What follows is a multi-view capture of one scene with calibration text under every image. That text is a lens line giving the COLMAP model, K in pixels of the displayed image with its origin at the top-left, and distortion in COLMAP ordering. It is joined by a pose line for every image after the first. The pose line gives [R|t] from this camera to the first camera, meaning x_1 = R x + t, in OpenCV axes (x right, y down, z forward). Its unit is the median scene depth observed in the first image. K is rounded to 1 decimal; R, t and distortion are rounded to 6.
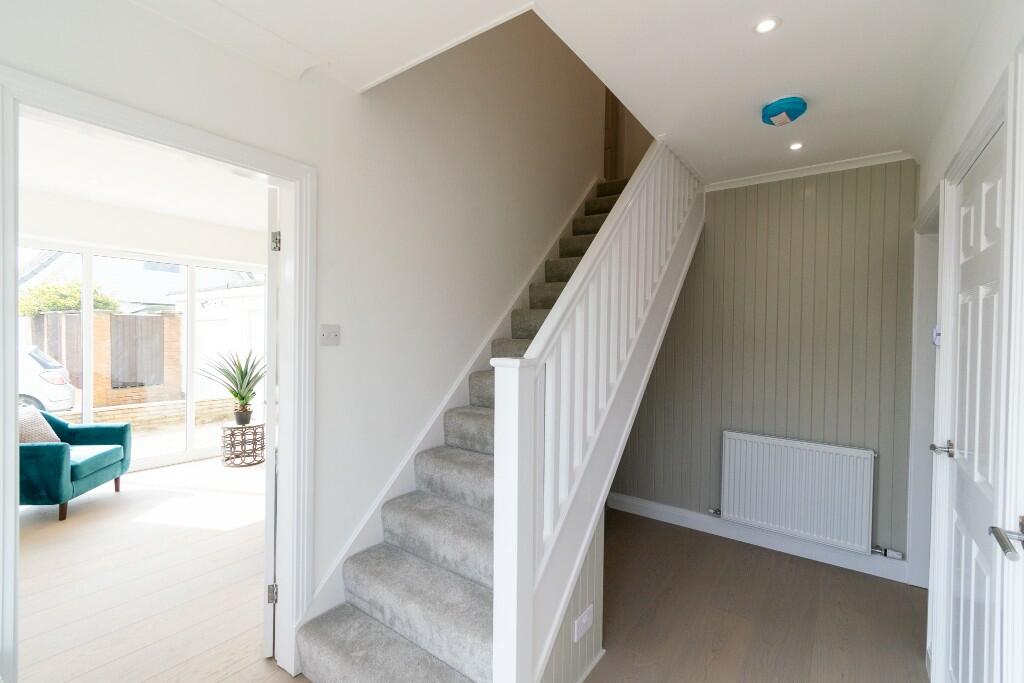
lens RADIAL K [[453.2, 0, 509.9], [0, 453.2, 339.5], [0, 0, 1]] dist [0.014679, -0.006124]
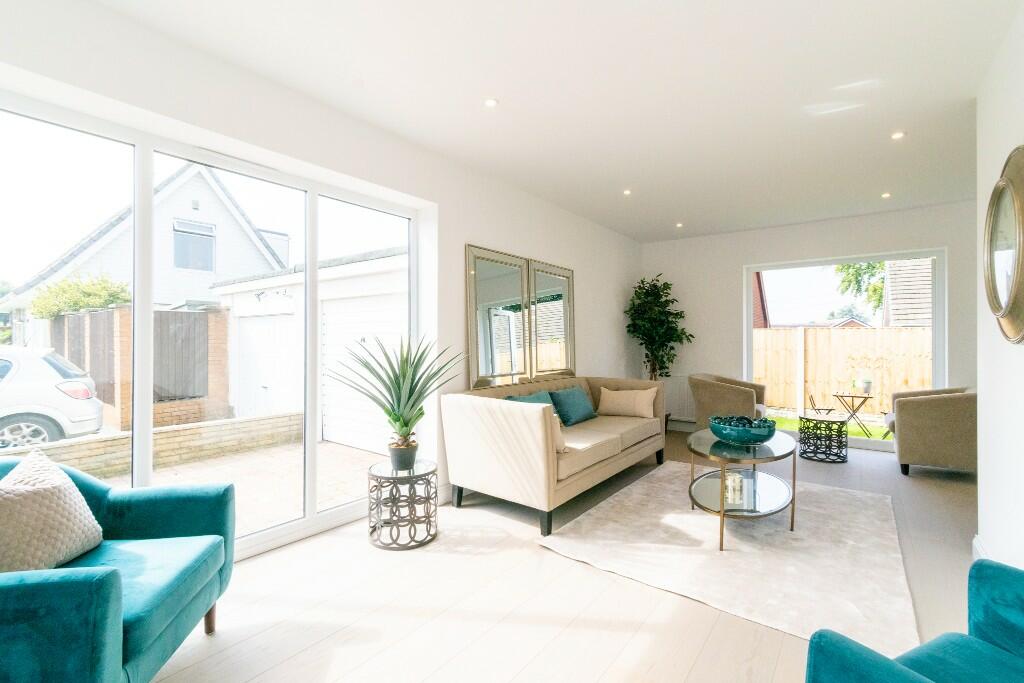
lens RADIAL K [[453.2, 0, 509.9], [0, 453.2, 339.5], [0, 0, 1]] dist [0.014679, -0.006124]
pose [[0.999666, -0.011125, -0.023323, -0.271630], [0.010709, 0.999783, -0.017875, 0.022634], [0.023517, 0.017620, 0.999568, 0.270118]]
